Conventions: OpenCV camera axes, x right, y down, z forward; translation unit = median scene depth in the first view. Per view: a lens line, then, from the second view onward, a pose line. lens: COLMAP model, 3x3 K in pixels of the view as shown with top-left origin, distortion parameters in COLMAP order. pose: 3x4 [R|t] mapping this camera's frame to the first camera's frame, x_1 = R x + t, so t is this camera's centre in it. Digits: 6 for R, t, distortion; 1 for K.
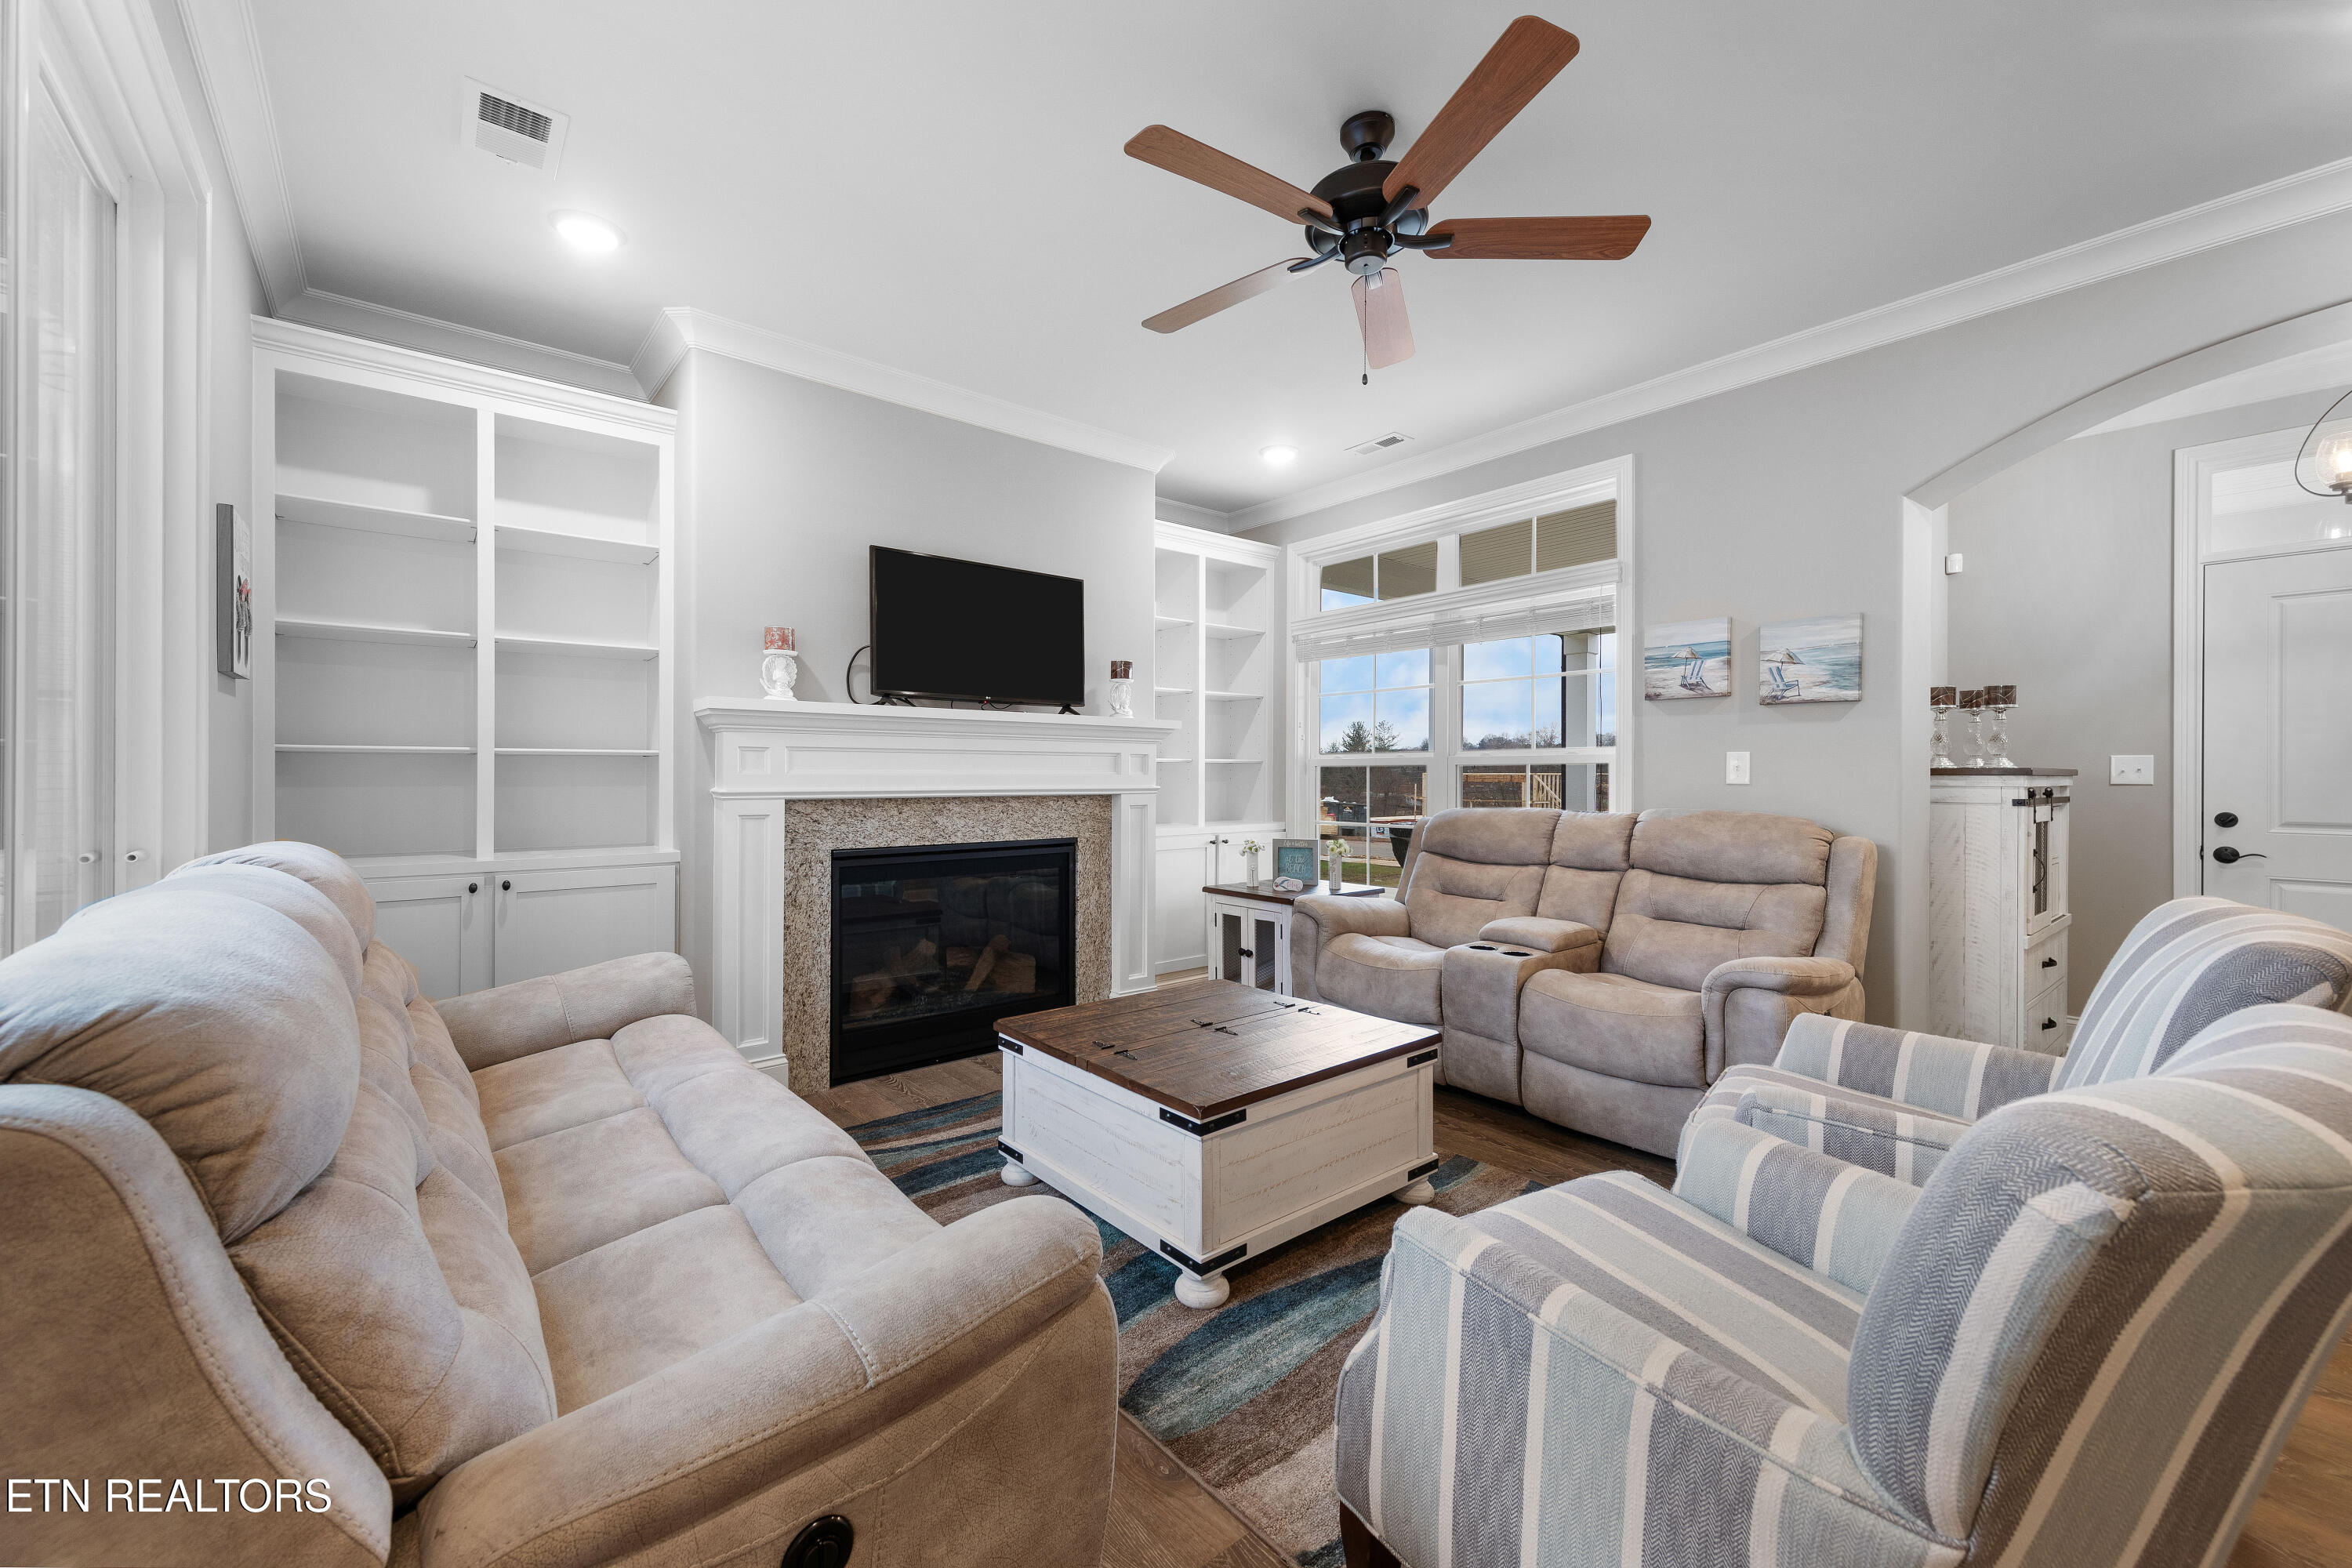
lens RADIAL K [[924.7, 0, 1169.8], [0, 924.7, 778.7], [0, 0, 1]] dist [0.002839, -0.000438]
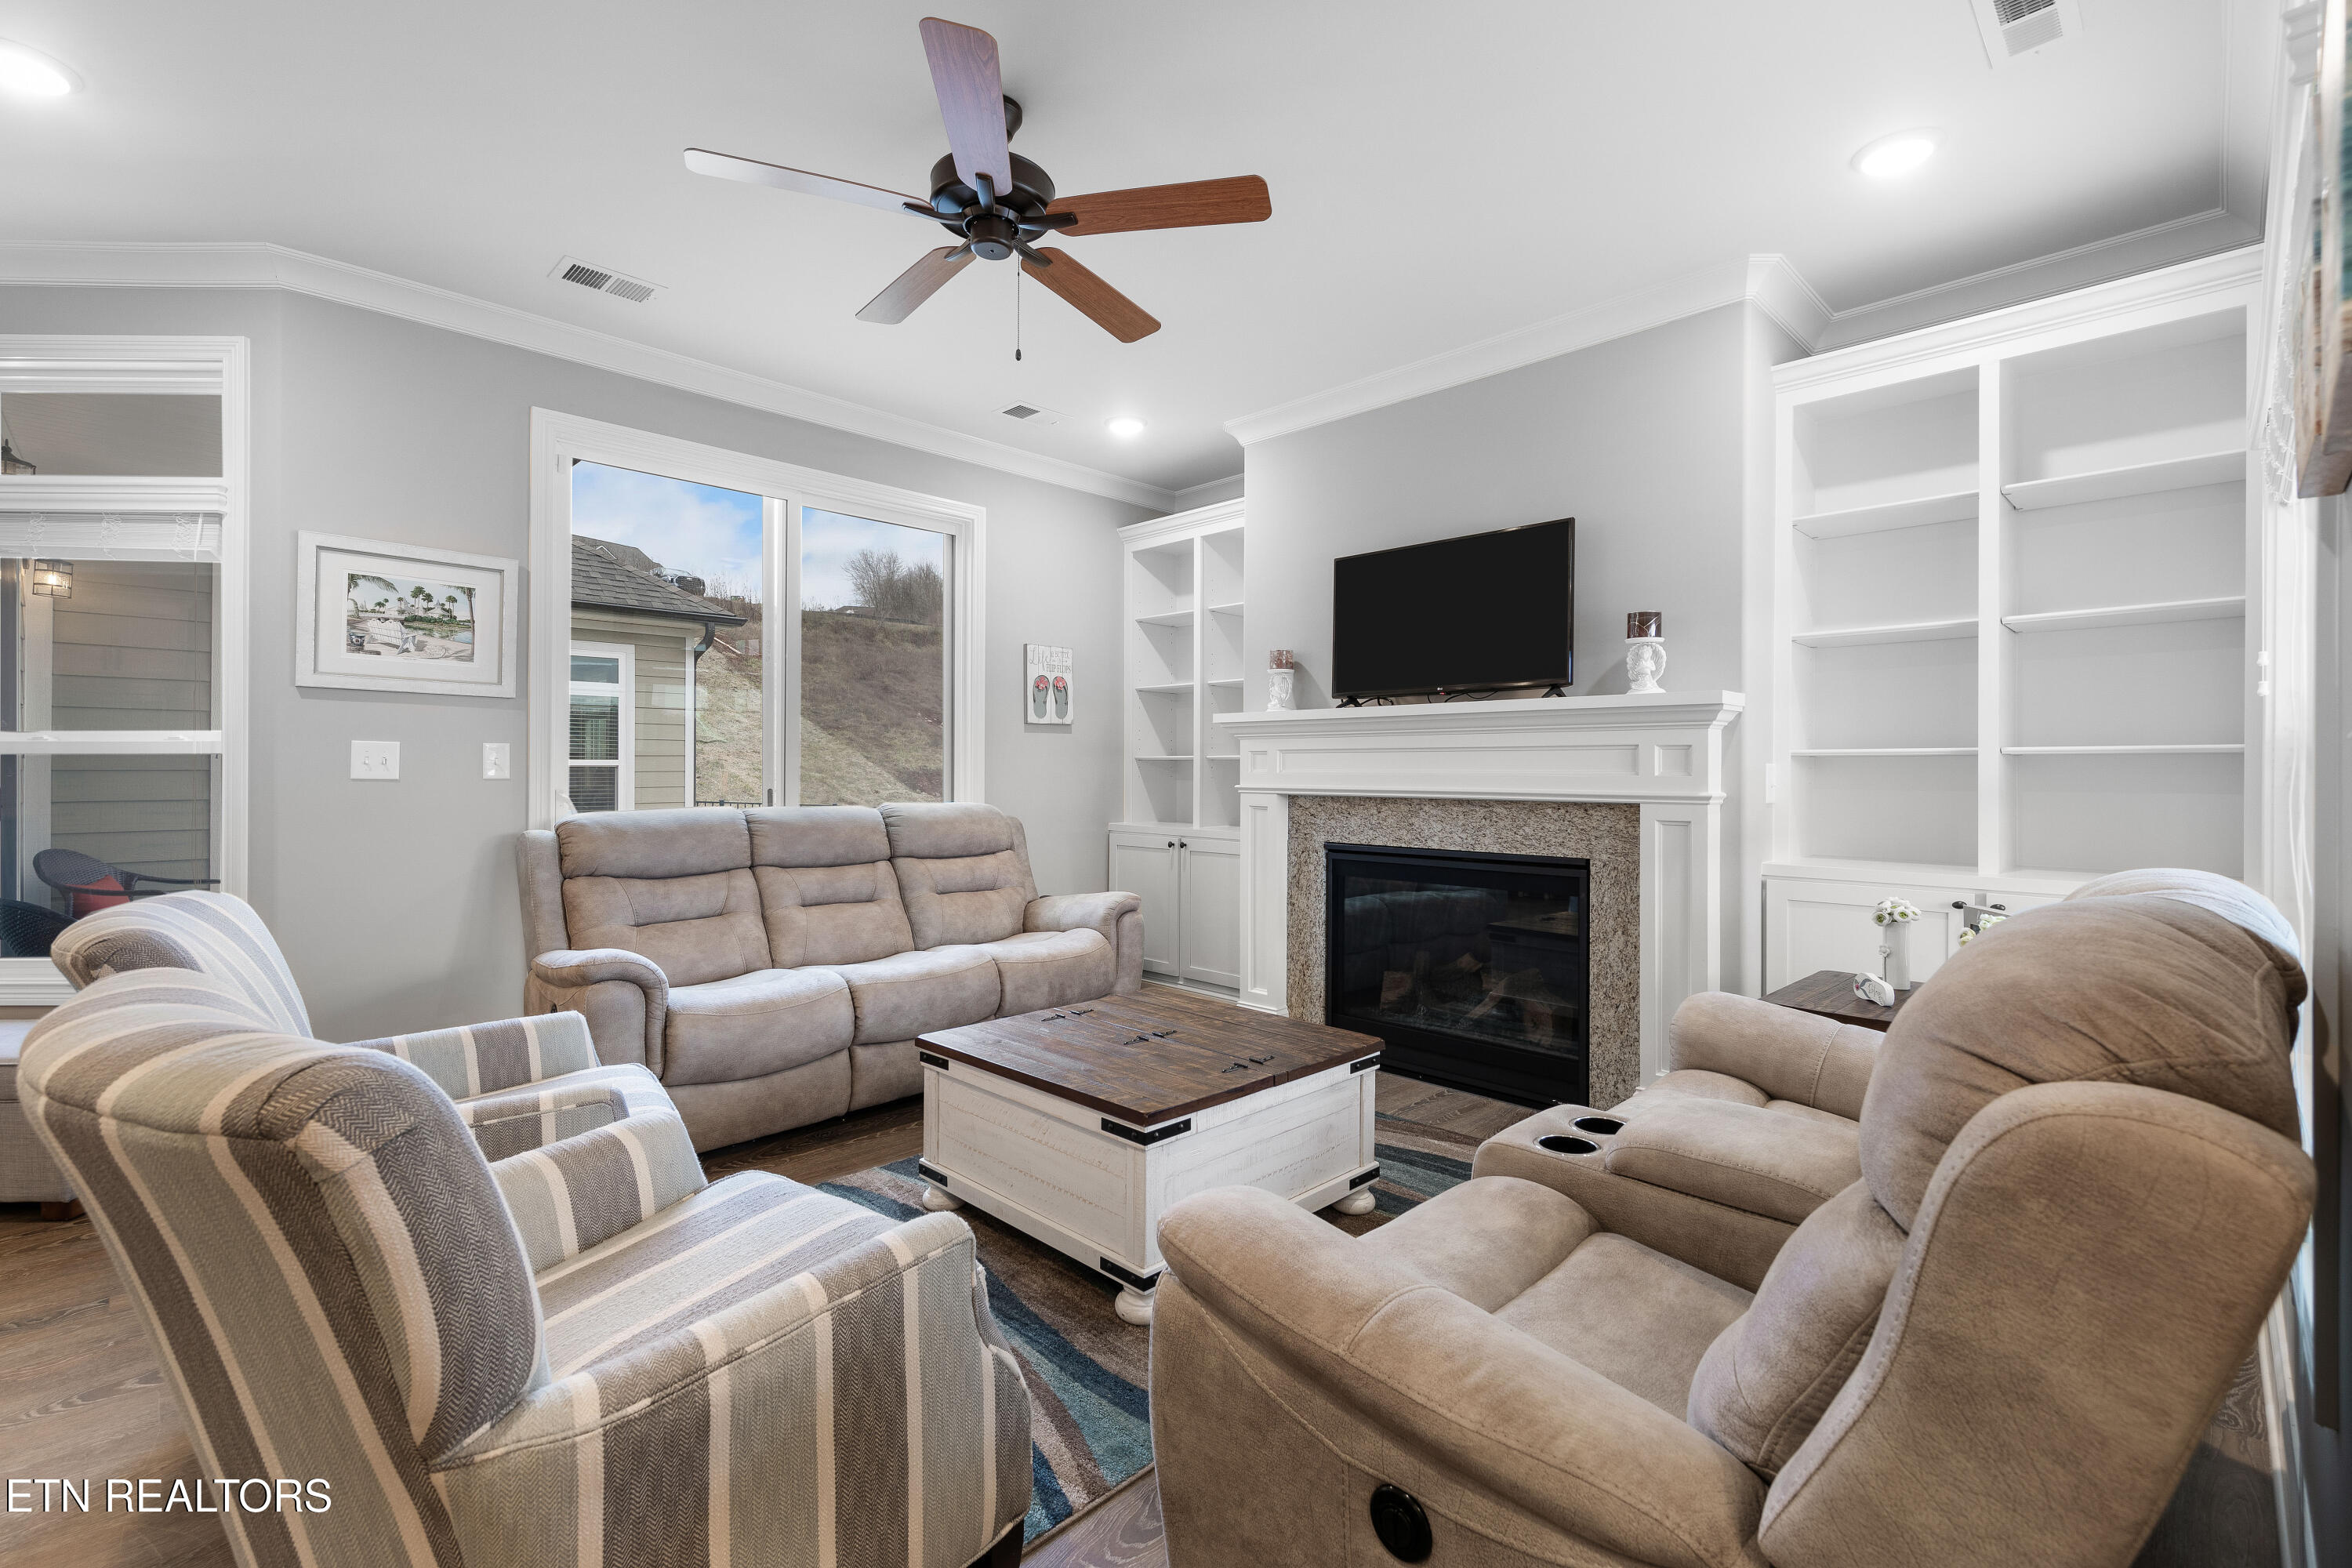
lens RADIAL K [[1033.2, 0, 1166.2], [0, 1033.2, 777.5], [0, 0, 1]] dist [-0.000150, -0.000204]
pose [[0.089194, 0.004873, -0.996002, 0.829511], [-0.008837, 0.999953, 0.004101, -0.003428], [0.995975, 0.008436, 0.089233, 0.685441]]
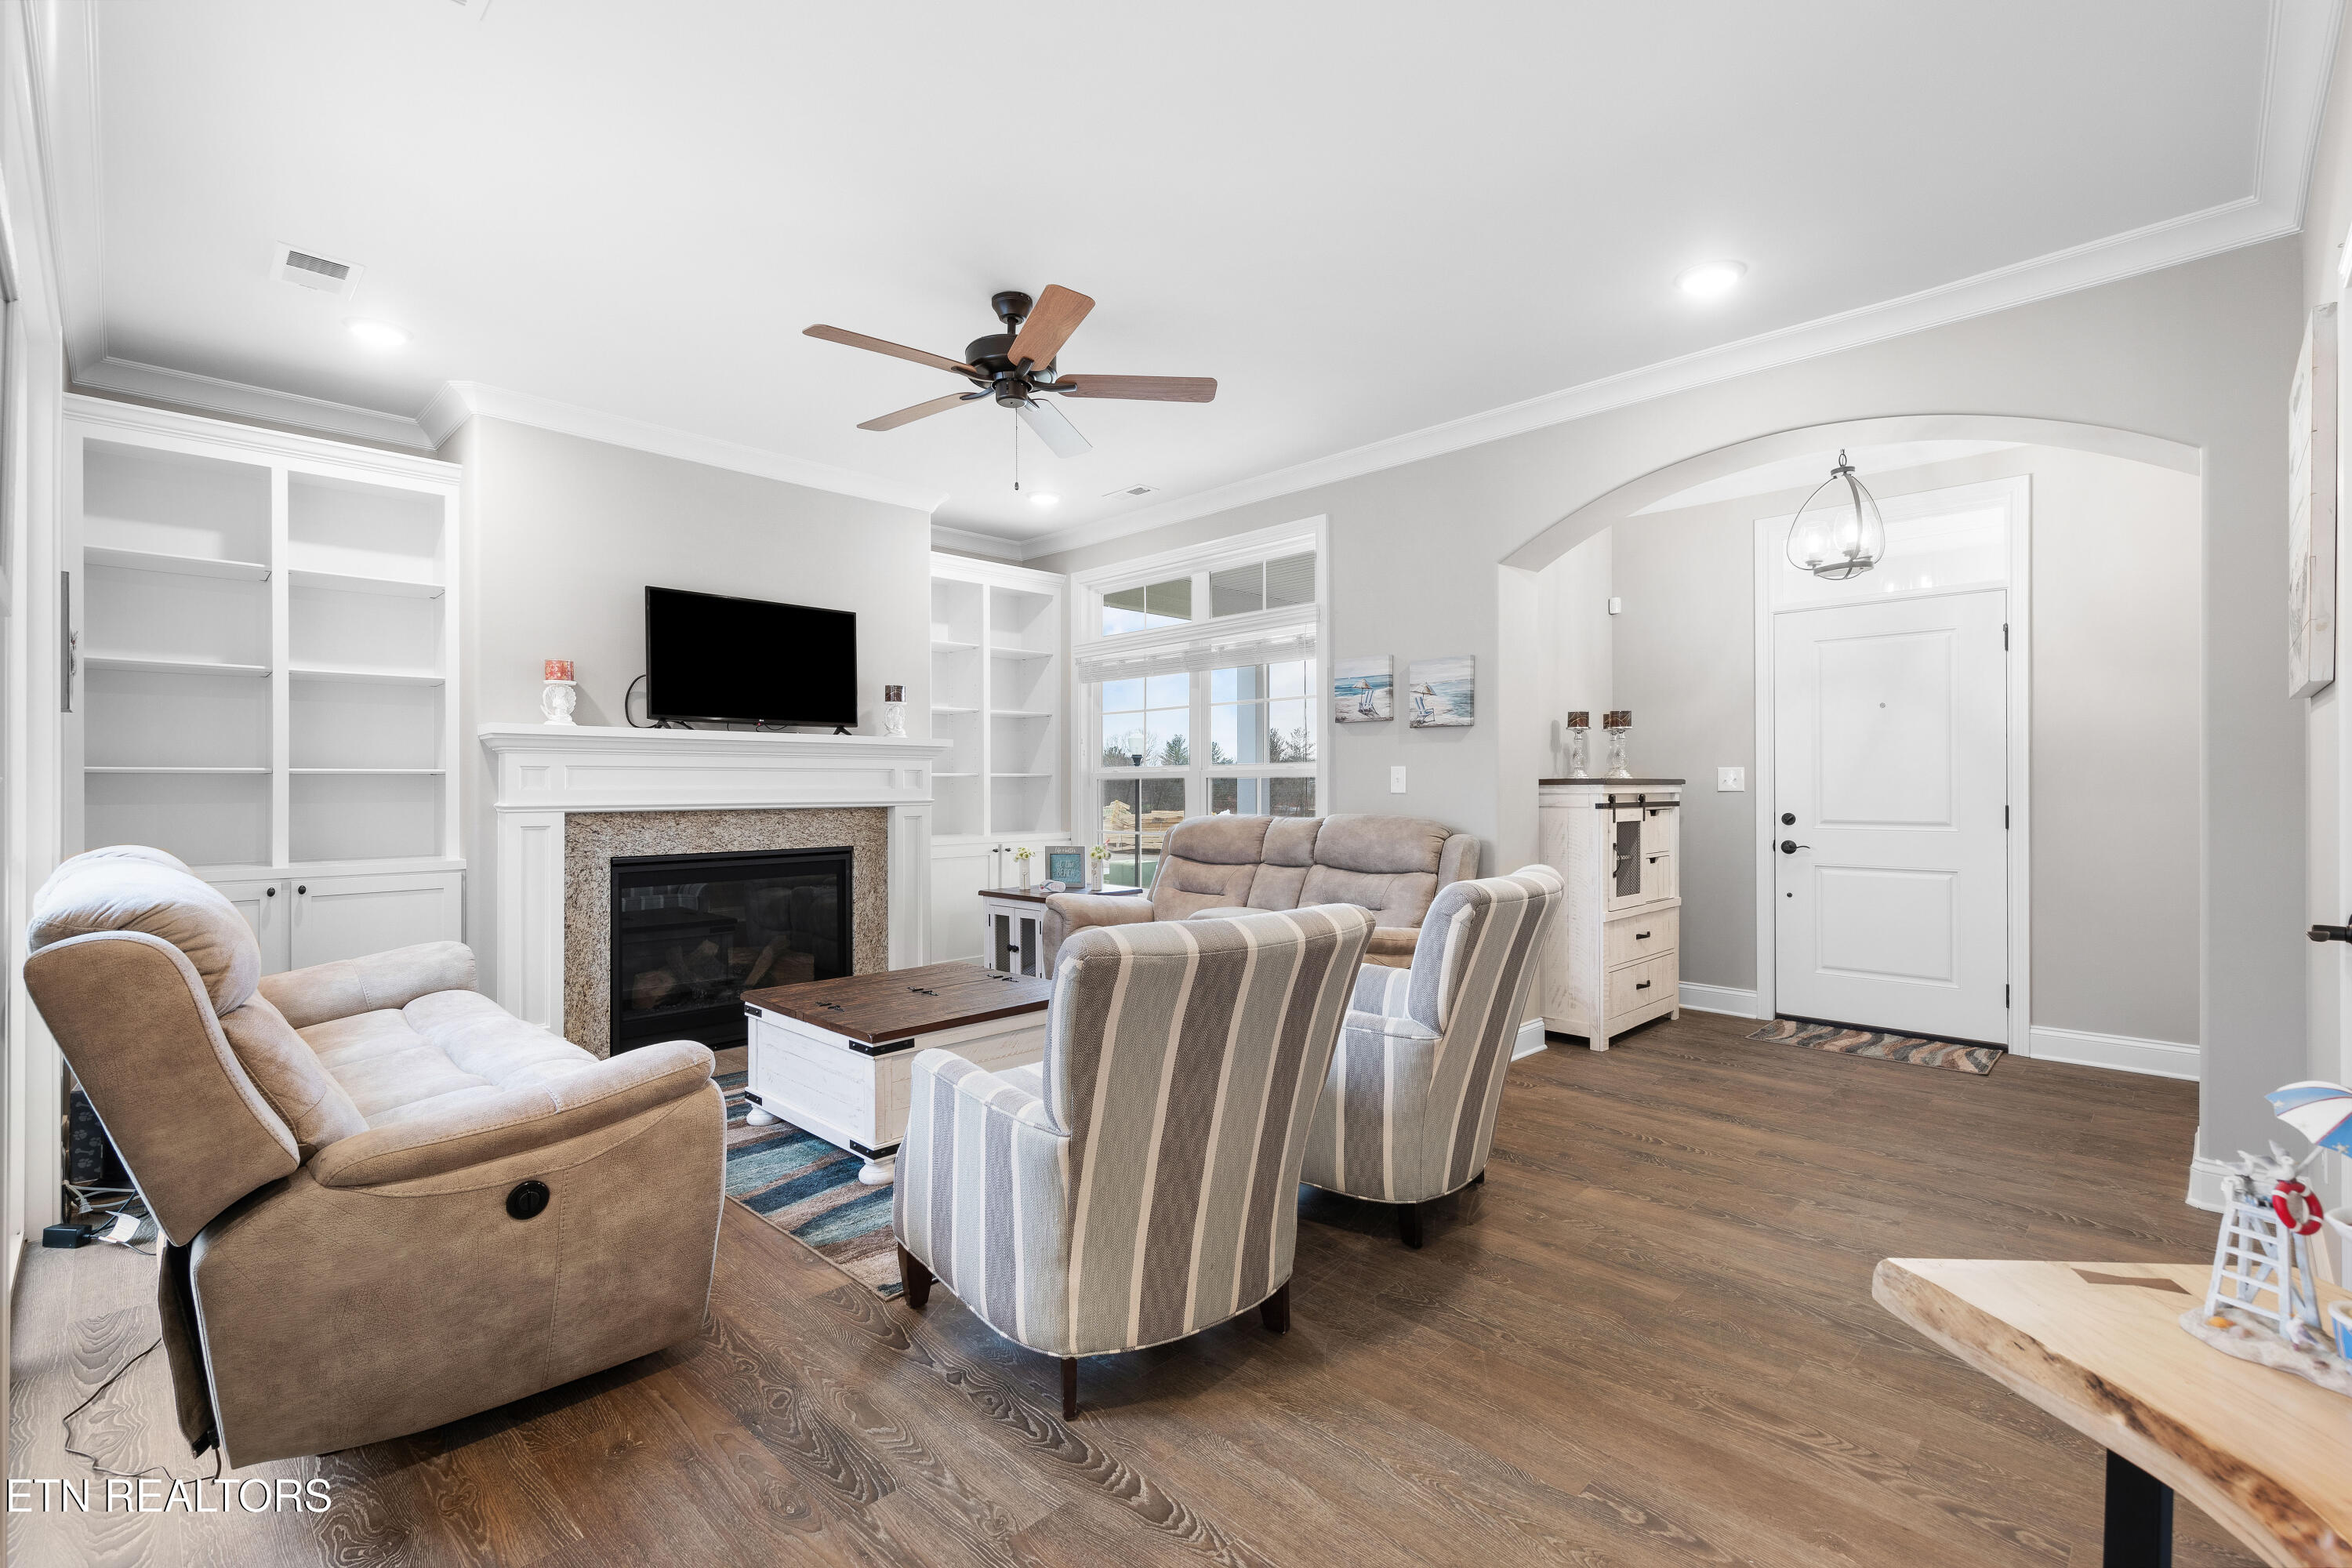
lens RADIAL K [[1033.2, 0, 1175.8], [0, 1033.2, 788.5], [0, 0, 1]] dist [-0.000150, -0.000204]
pose [[0.994347, -0.006462, 0.105979, 0.178713], [0.006860, 0.999971, -0.003398, 0.002468], [-0.105954, 0.004106, 0.994363, -0.309734]]
